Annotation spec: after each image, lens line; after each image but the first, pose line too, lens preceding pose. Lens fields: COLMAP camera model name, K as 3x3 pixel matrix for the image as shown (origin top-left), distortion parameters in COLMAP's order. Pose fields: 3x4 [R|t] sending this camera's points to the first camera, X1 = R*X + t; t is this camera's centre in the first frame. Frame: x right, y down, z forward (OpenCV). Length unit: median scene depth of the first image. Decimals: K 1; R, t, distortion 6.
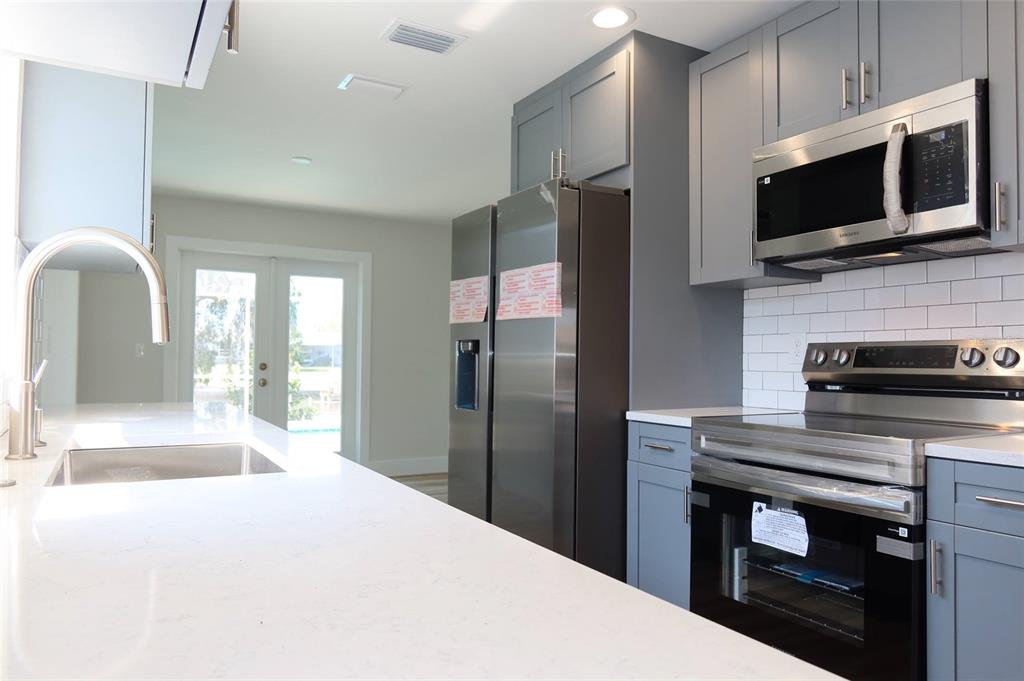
lens RADIAL K [[713.2, 0, 507.7], [0, 713.2, 341.9], [0, 0, 1]] dist [-0.022603, 0.011088]
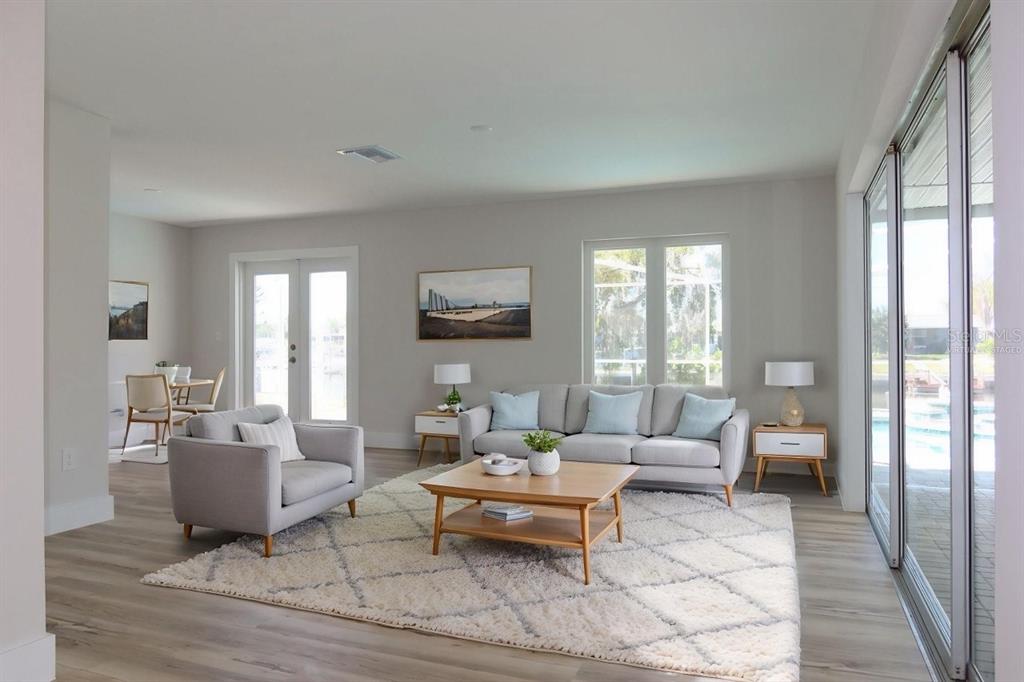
lens RADIAL K [[713.2, 0, 507.7], [0, 713.2, 342.4], [0, 0, 1]] dist [-0.022603, 0.011088]
pose [[0.632275, -0.015665, -0.774586, 0.848404], [0.028301, 0.999595, 0.002886, 0.032147], [0.774227, -0.023746, 0.632462, 0.475421]]
